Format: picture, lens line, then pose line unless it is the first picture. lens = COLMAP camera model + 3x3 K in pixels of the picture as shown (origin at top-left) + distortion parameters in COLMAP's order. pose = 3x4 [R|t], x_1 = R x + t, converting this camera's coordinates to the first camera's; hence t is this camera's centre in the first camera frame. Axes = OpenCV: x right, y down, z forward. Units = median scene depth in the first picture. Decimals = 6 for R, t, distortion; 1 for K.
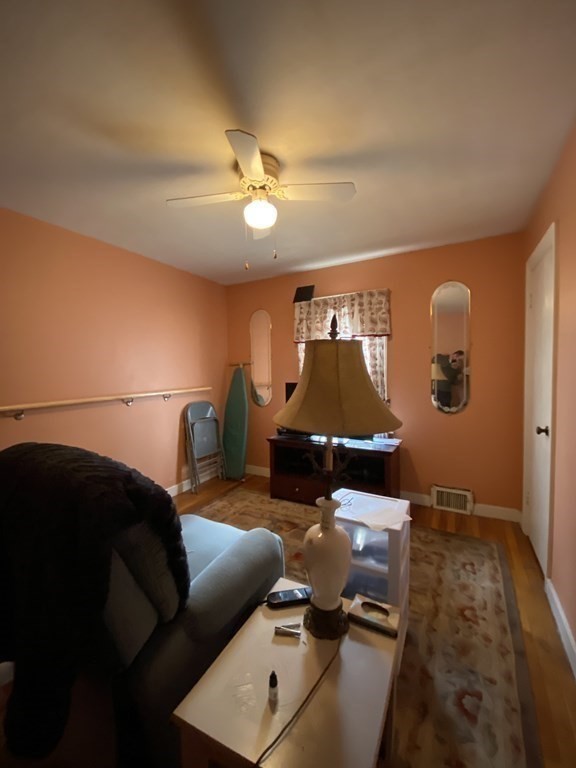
lens RADIAL K [[307.3, 0, 289.0], [0, 307.3, 384.8], [0, 0, 1]] dist [-0.000613, -0.000964]
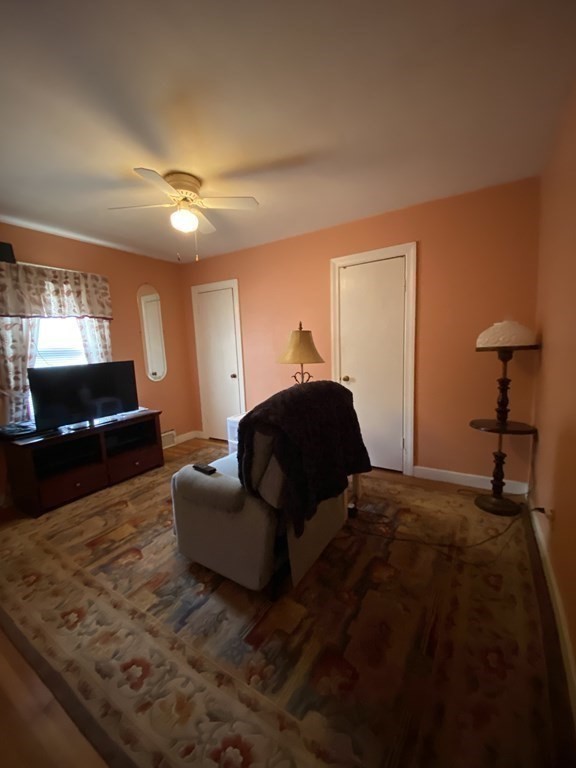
lens RADIAL K [[307.3, 0, 289.8], [0, 307.3, 384.1], [0, 0, 1]] dist [-0.000613, -0.000964]
pose [[0.044856, -0.116640, 0.992161, -0.783761], [0.081480, 0.990279, 0.112735, 0.000362], [-0.995665, 0.075785, 0.053924, 0.307488]]
